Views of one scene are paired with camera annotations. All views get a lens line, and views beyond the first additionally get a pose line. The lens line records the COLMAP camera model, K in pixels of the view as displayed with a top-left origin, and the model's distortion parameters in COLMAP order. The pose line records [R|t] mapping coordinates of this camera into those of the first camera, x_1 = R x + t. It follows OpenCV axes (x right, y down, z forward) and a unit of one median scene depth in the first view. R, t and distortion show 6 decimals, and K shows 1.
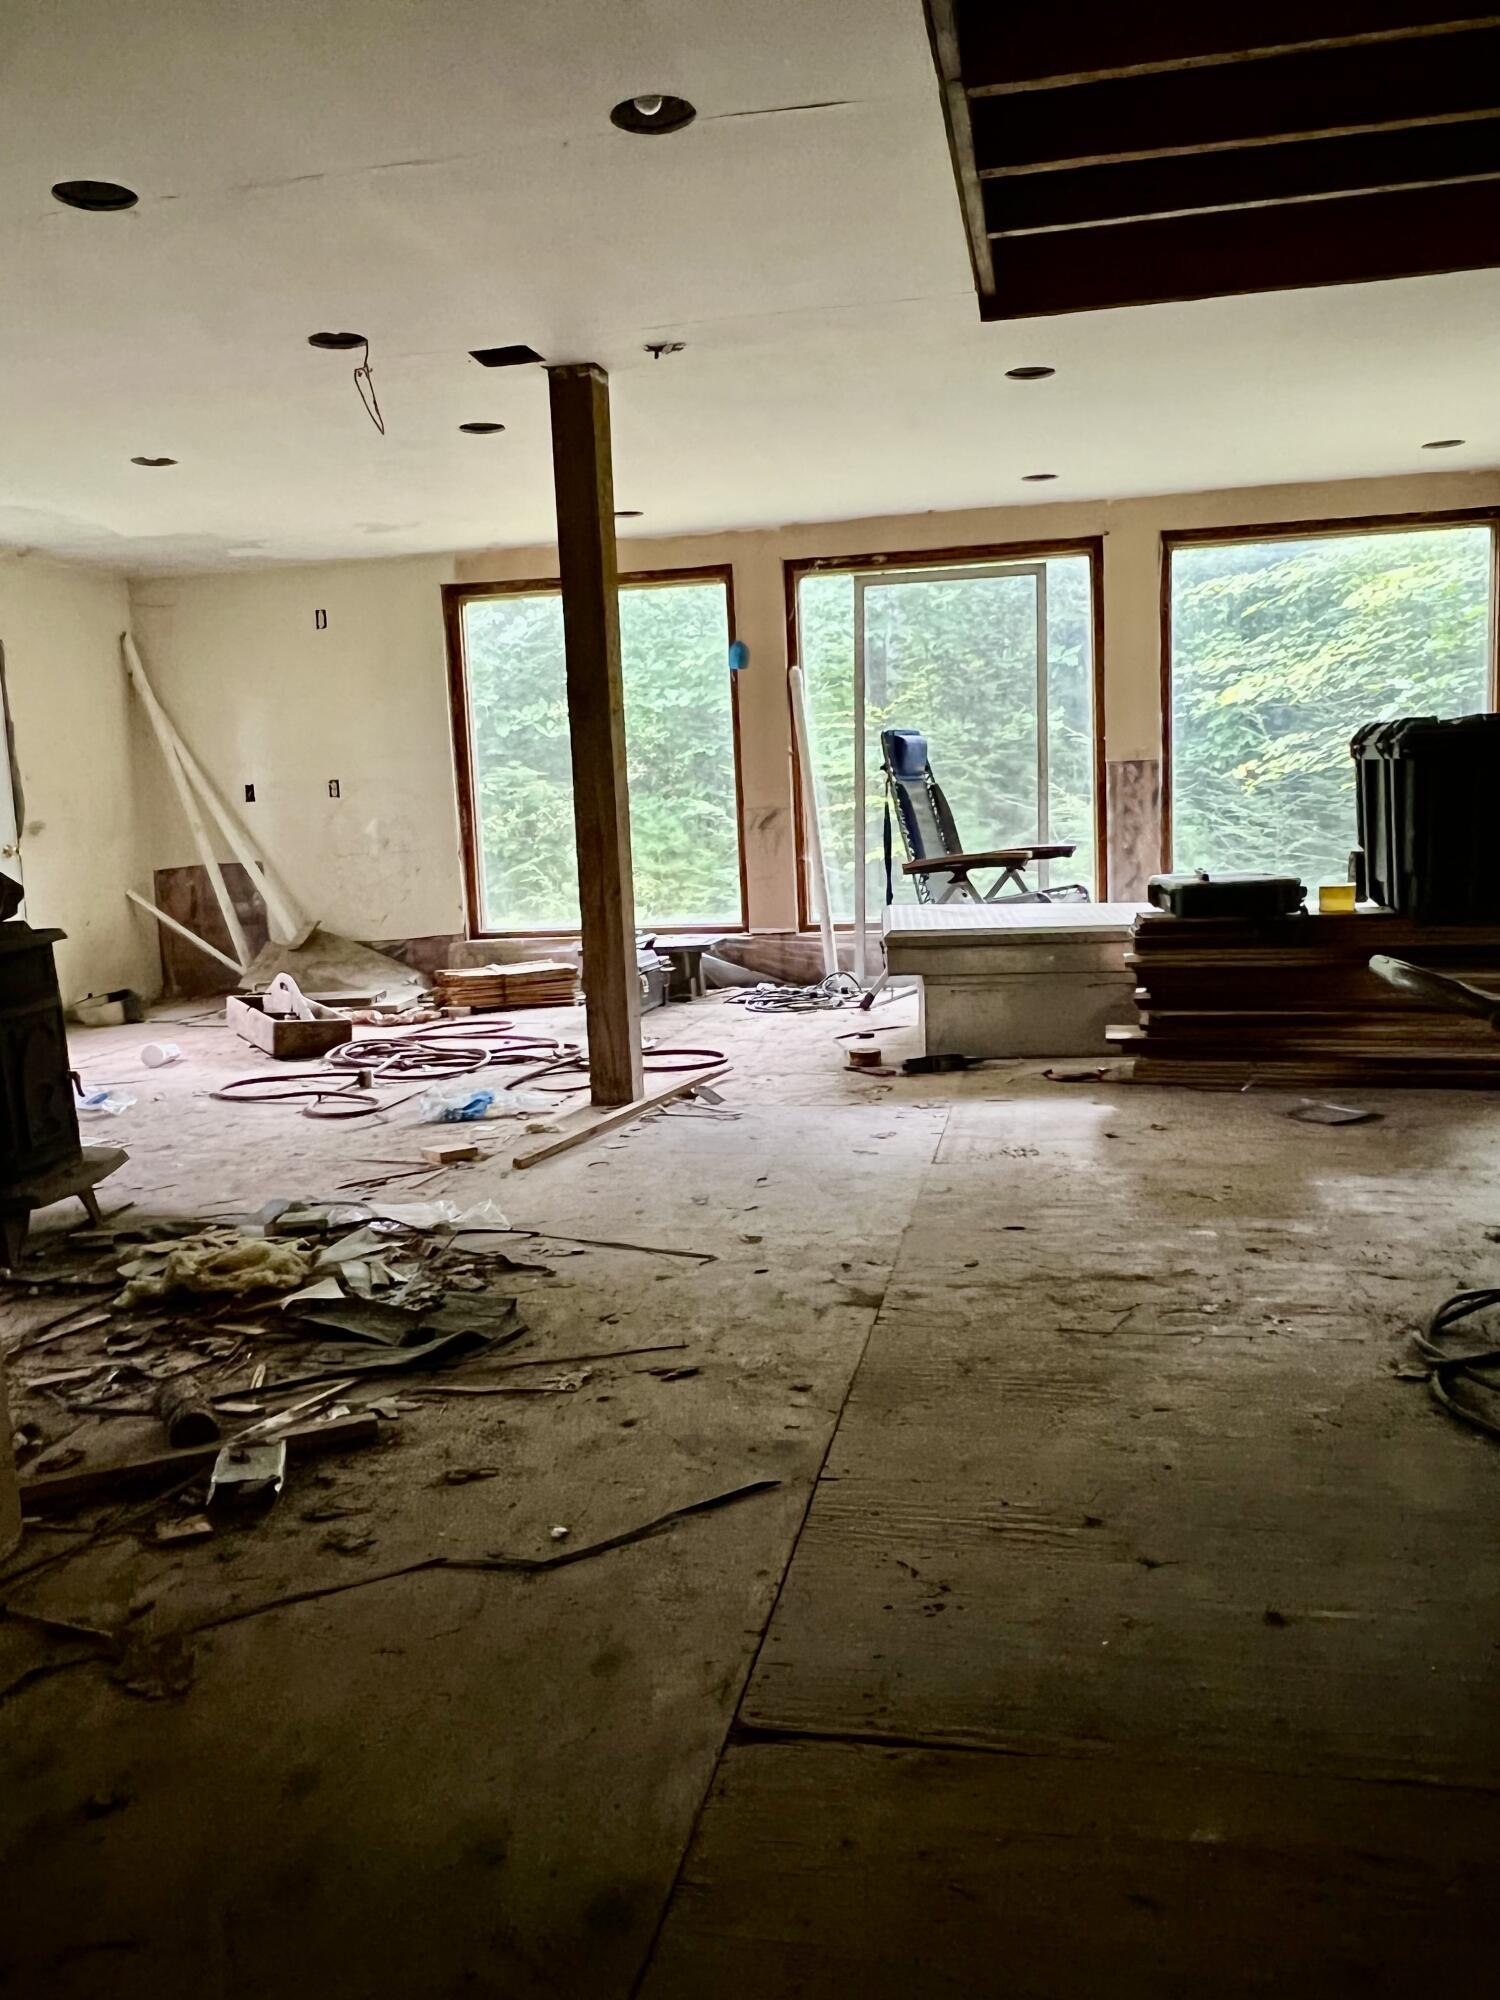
lens RADIAL K [[1516.7, 0, 741.1], [0, 1516.7, 993.0], [0, 0, 1]] dist [0.002975, -0.009154]
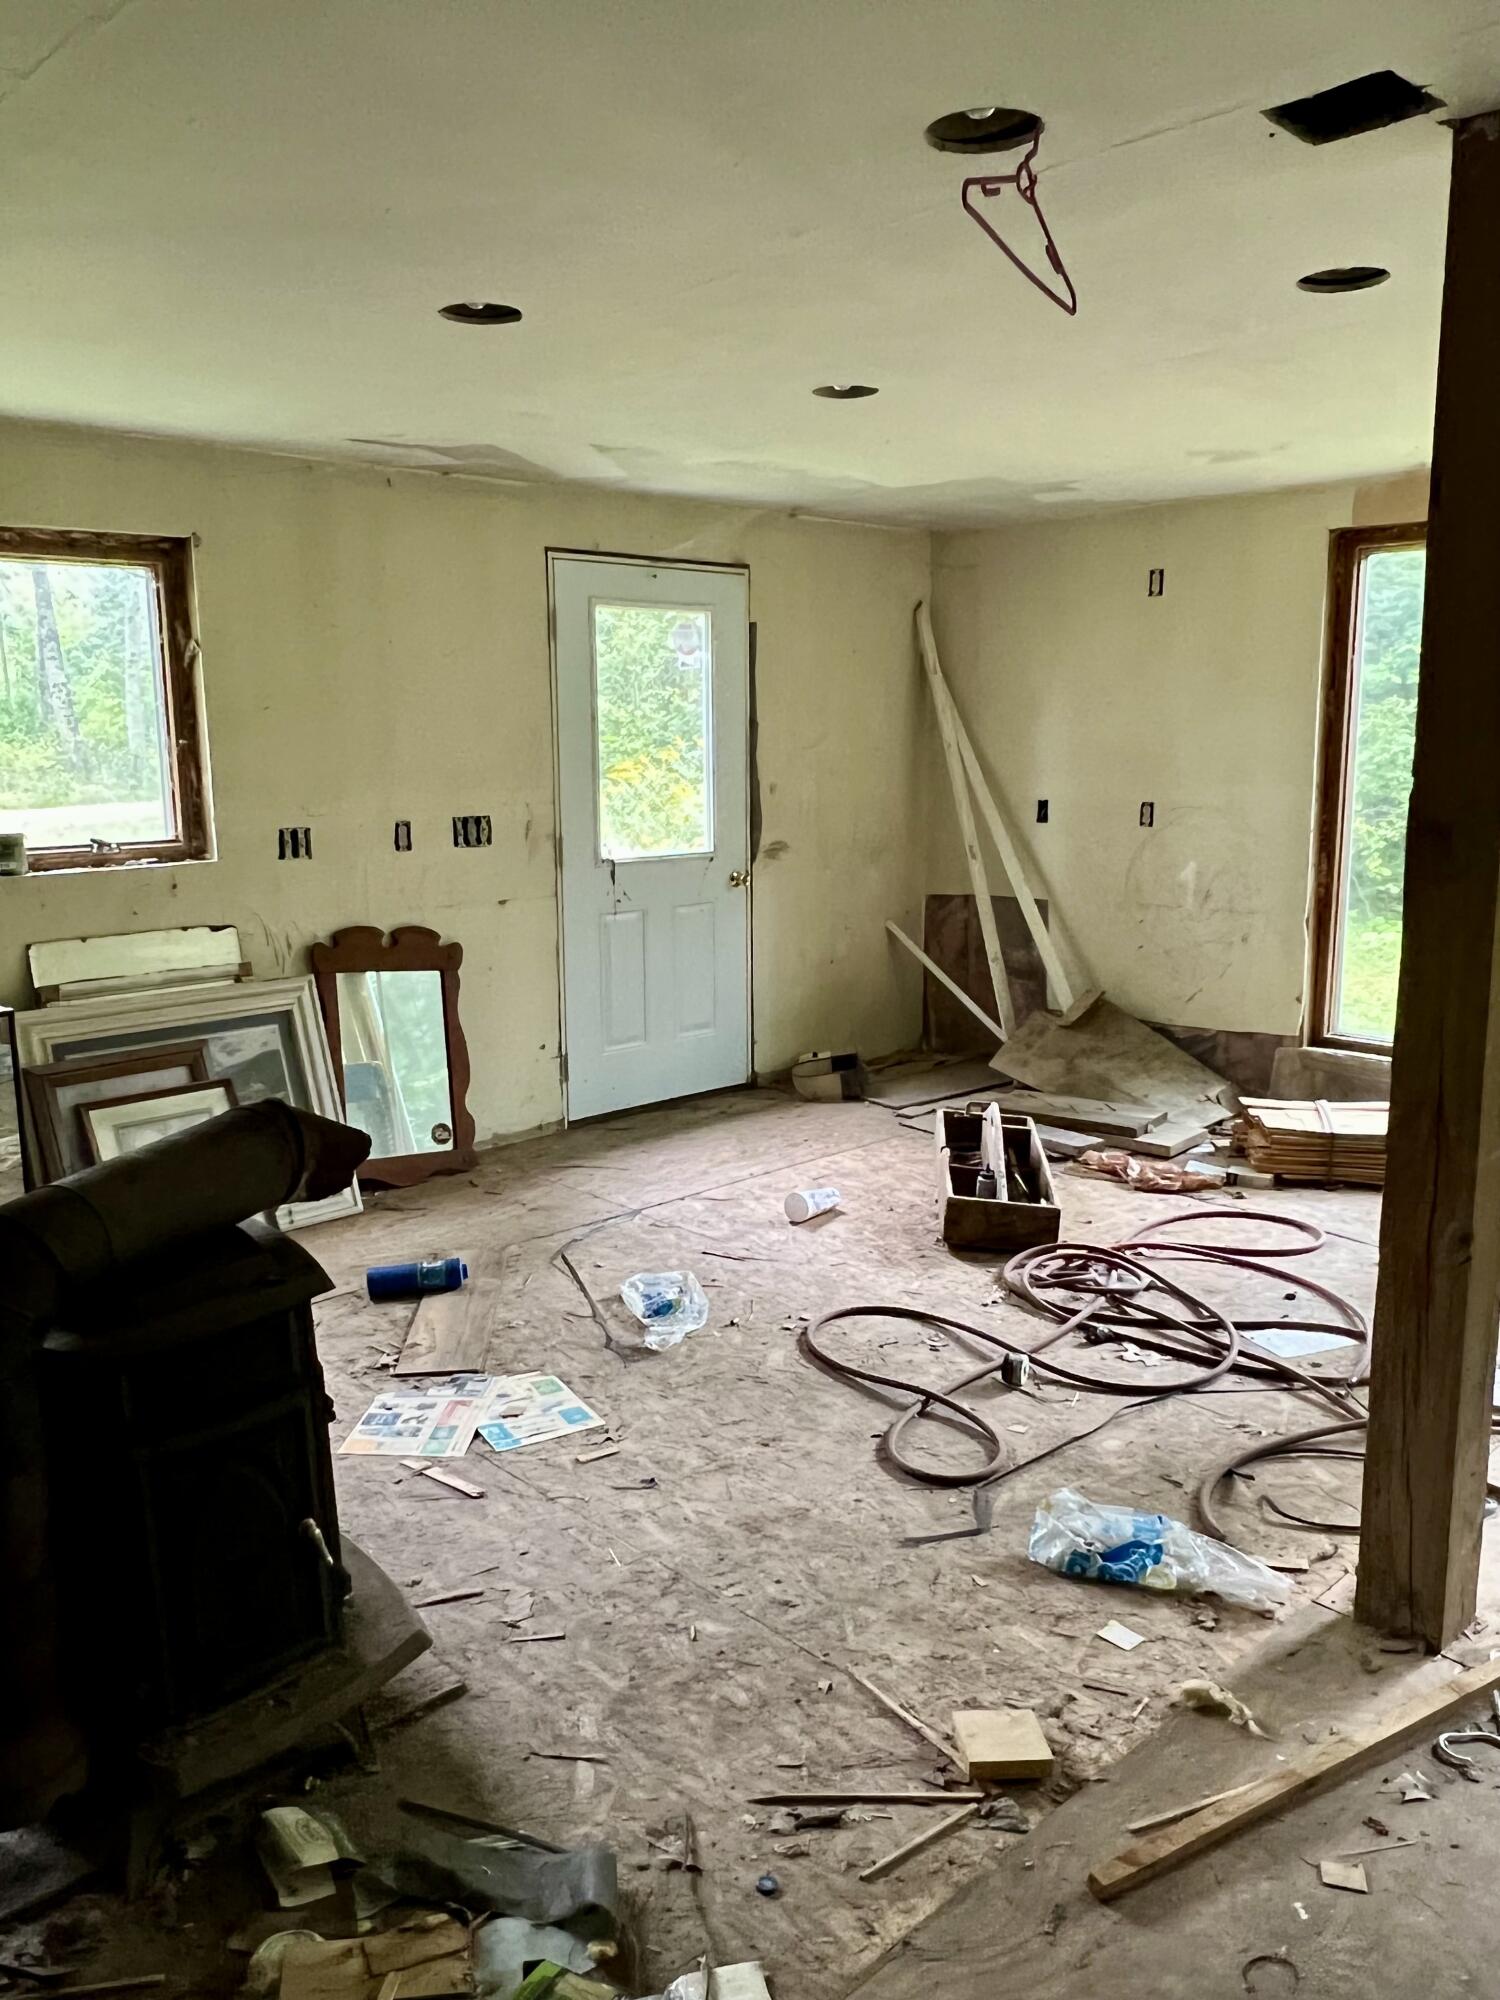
lens RADIAL K [[1516.7, 0, 747.2], [0, 1516.7, 994.9], [0, 0, 1]] dist [0.002975, -0.009154]
pose [[0.820785, 0.136340, -0.554728, -0.007654], [-0.101435, 0.990453, 0.093348, -0.106969], [0.562159, -0.020350, 0.826779, 0.308612]]
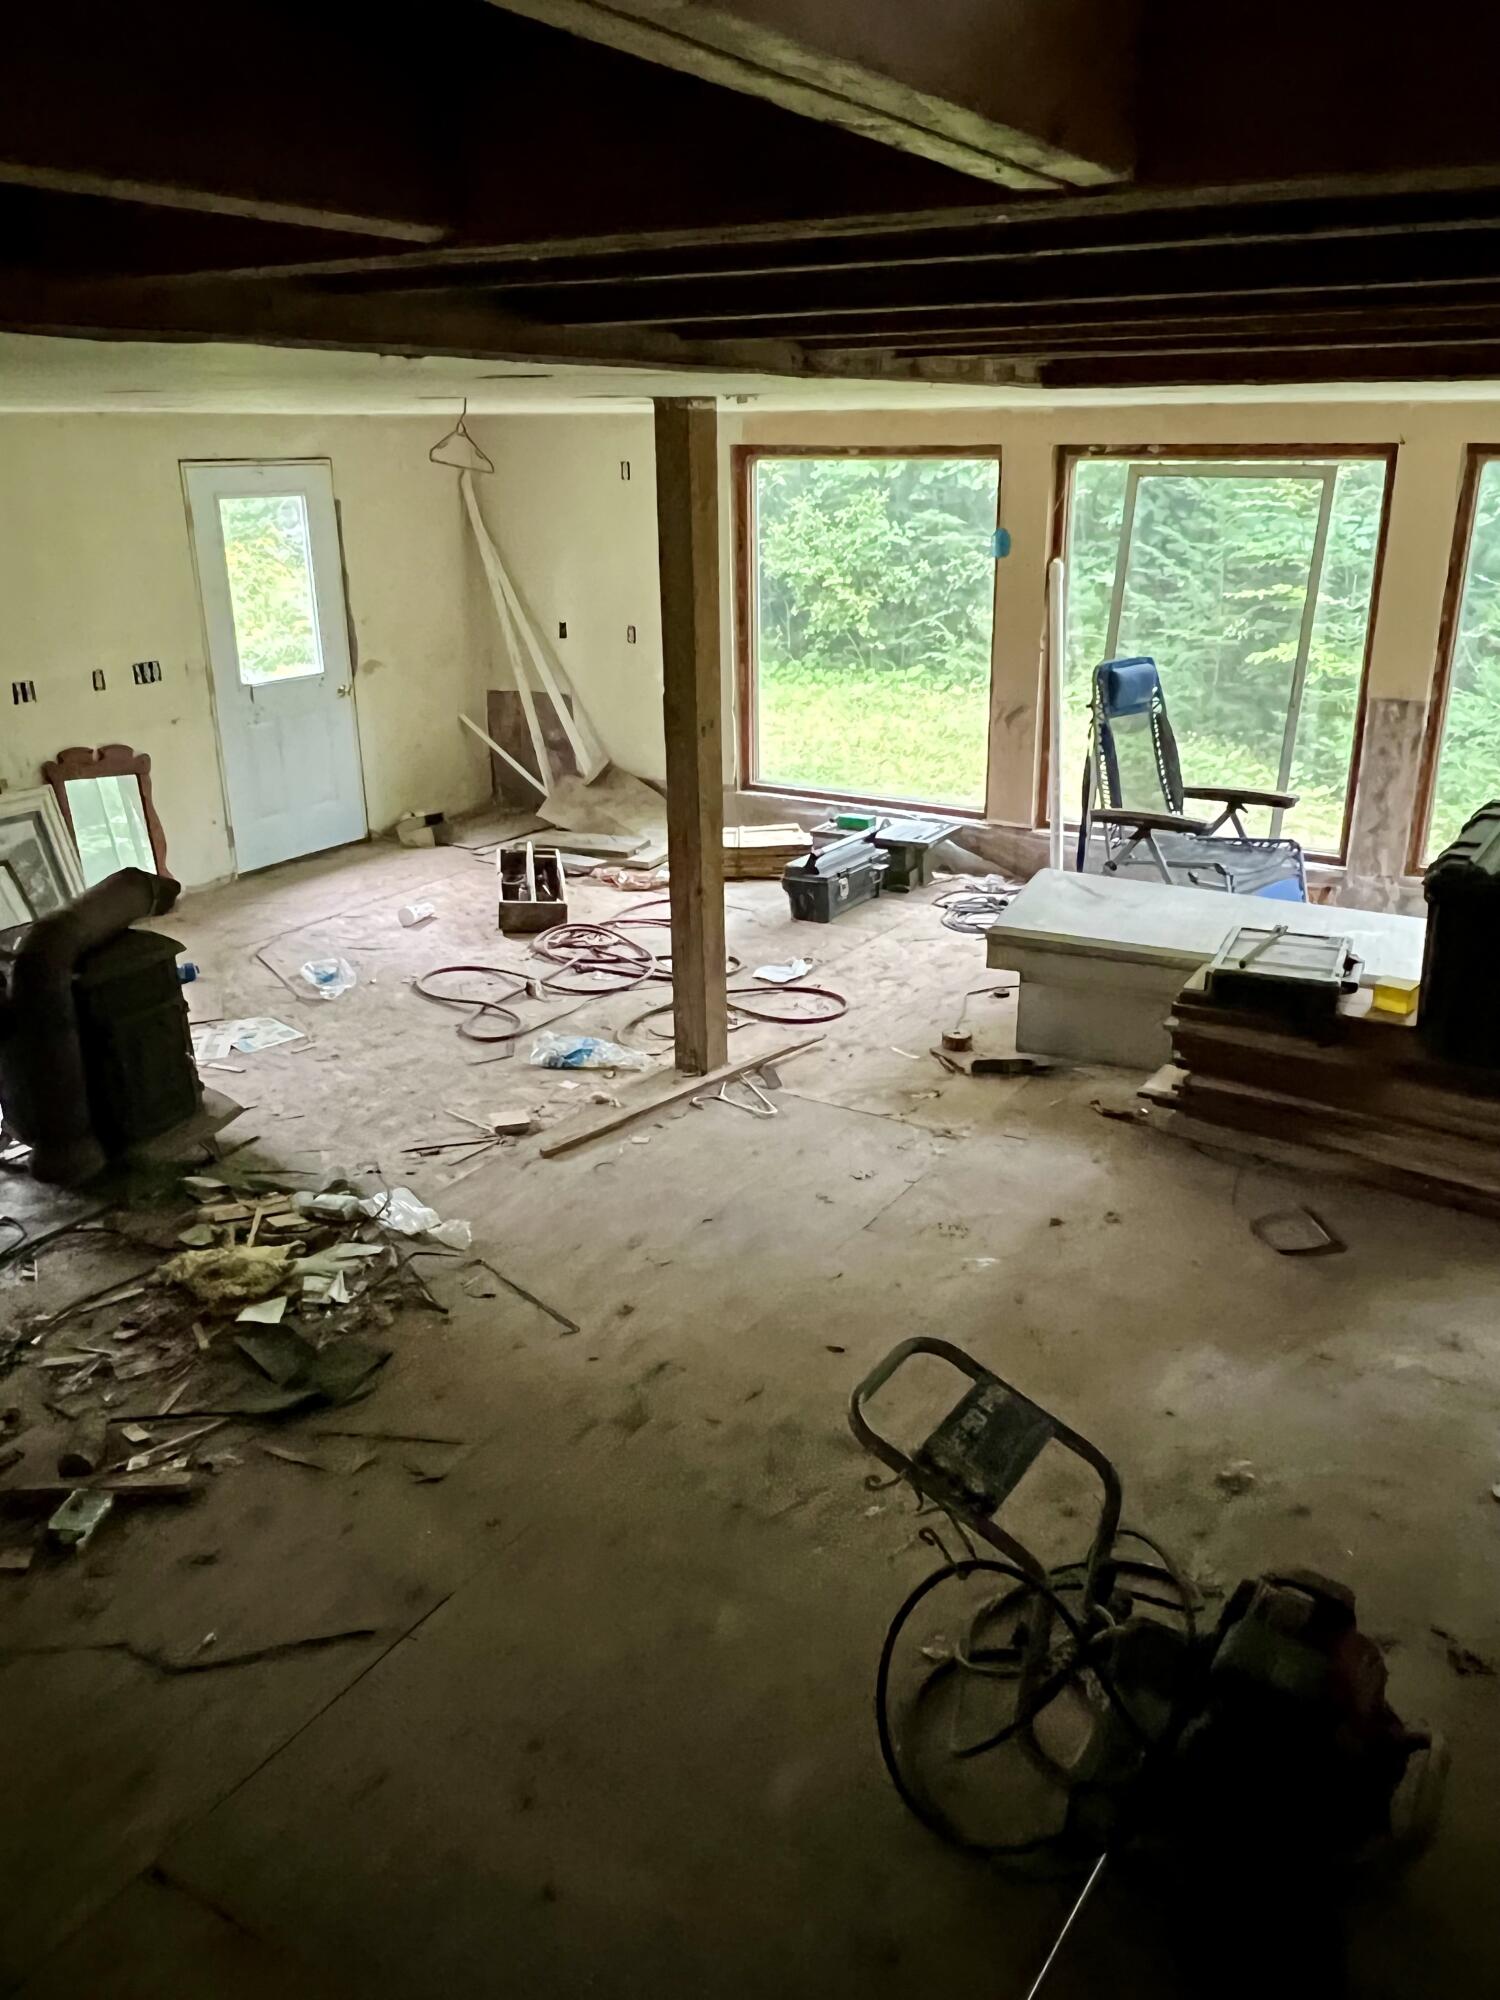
lens RADIAL K [[1516.7, 0, 766.0], [0, 1516.7, 997.5], [0, 0, 1]] dist [0.002975, -0.009154]
pose [[0.942653, 0.148936, -0.298702, 0.196010], [-0.075824, 0.967081, 0.242910, -0.170053], [0.325047, -0.206331, 0.922915, -0.007786]]
